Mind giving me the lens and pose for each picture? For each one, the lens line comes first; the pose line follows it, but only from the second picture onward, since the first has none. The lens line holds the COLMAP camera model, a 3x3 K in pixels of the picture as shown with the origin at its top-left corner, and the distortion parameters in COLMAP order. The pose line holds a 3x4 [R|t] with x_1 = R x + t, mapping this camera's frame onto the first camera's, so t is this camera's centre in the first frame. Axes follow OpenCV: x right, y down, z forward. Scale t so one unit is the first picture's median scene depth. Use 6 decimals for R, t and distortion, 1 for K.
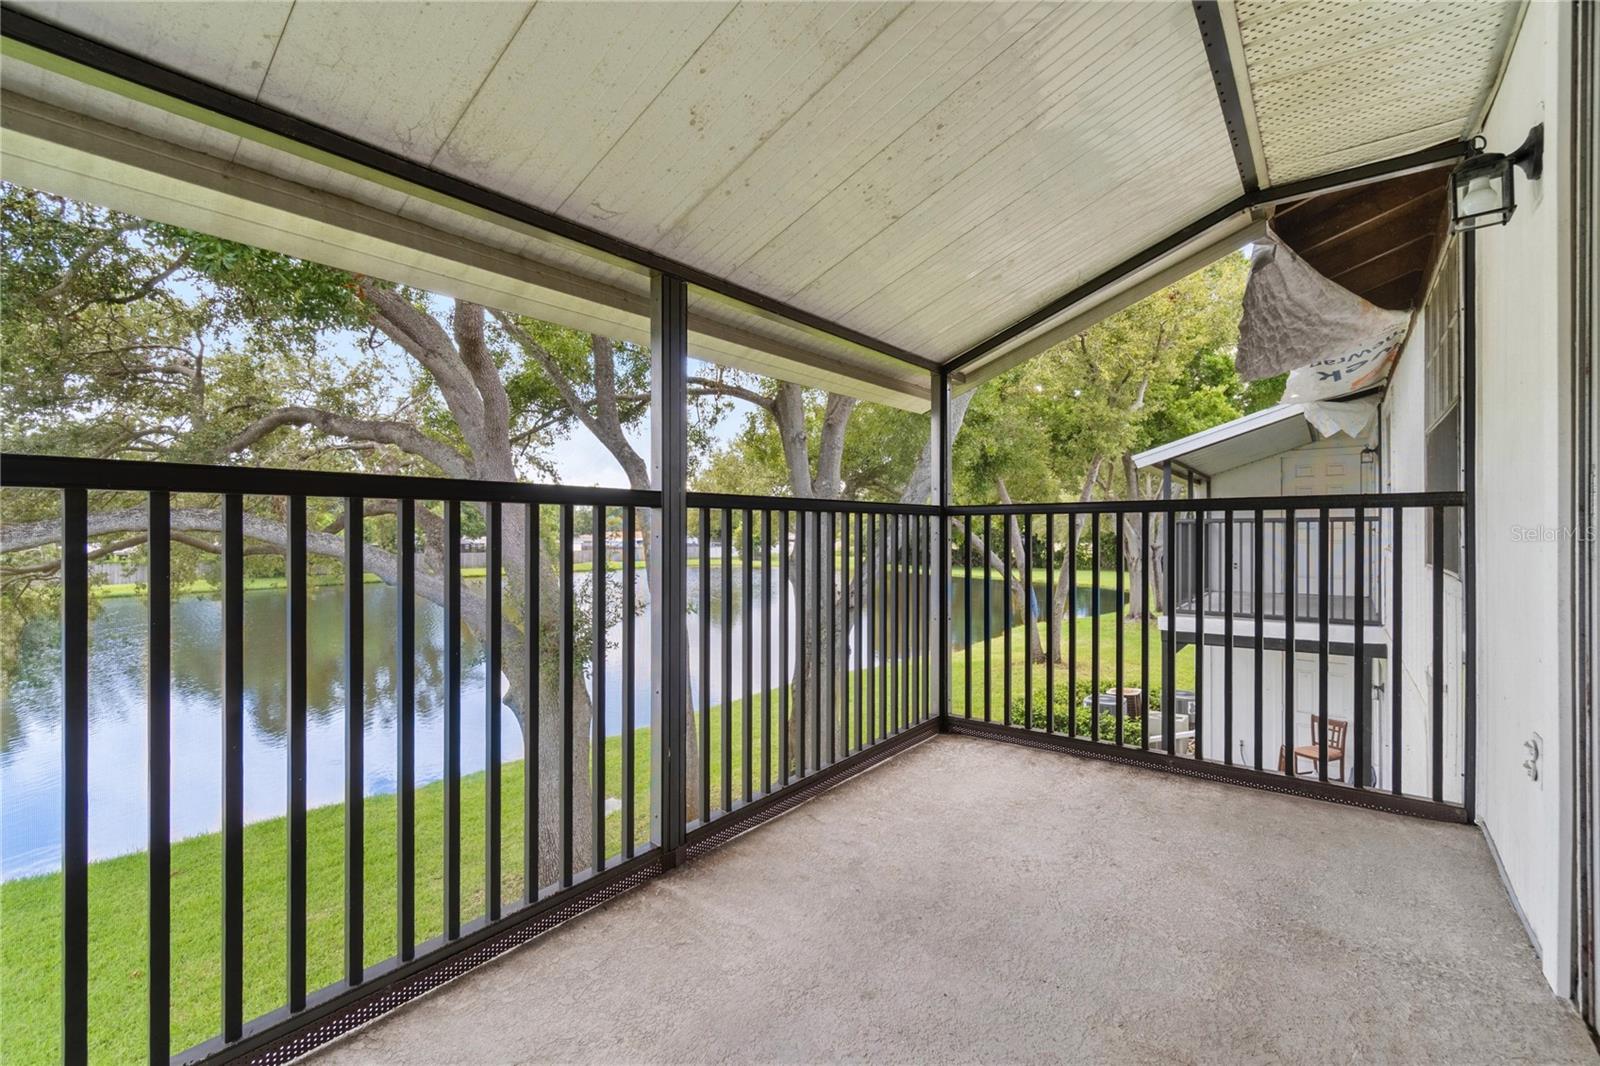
lens RADIAL K [[697.7, 0, 799.2], [0, 697.7, 528.4], [0, 0, 1]] dist [0.001408, 0.000965]
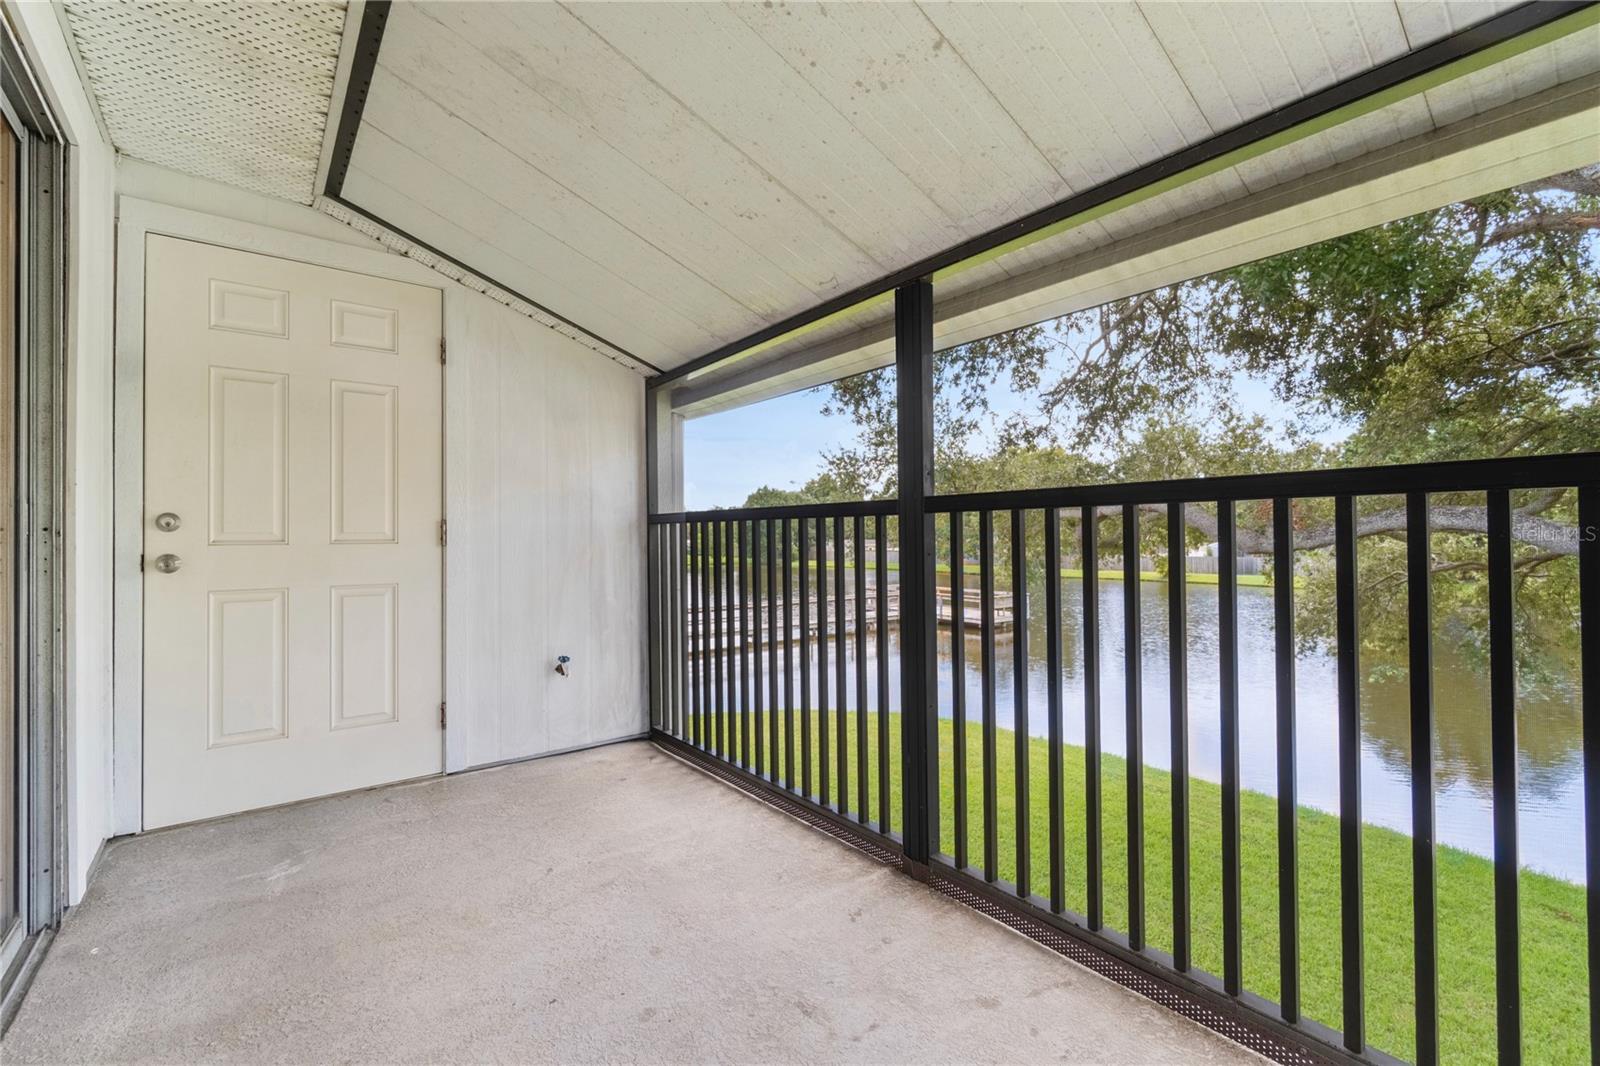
lens RADIAL K [[697.7, 0, 798.0], [0, 697.7, 534.1], [0, 0, 1]] dist [0.001408, 0.000965]
pose [[-0.242536, 0.001183, -0.970142, 0.795506], [0.010829, 0.999940, -0.001488, -0.002760], [0.970082, -0.010867, -0.242534, 1.050348]]
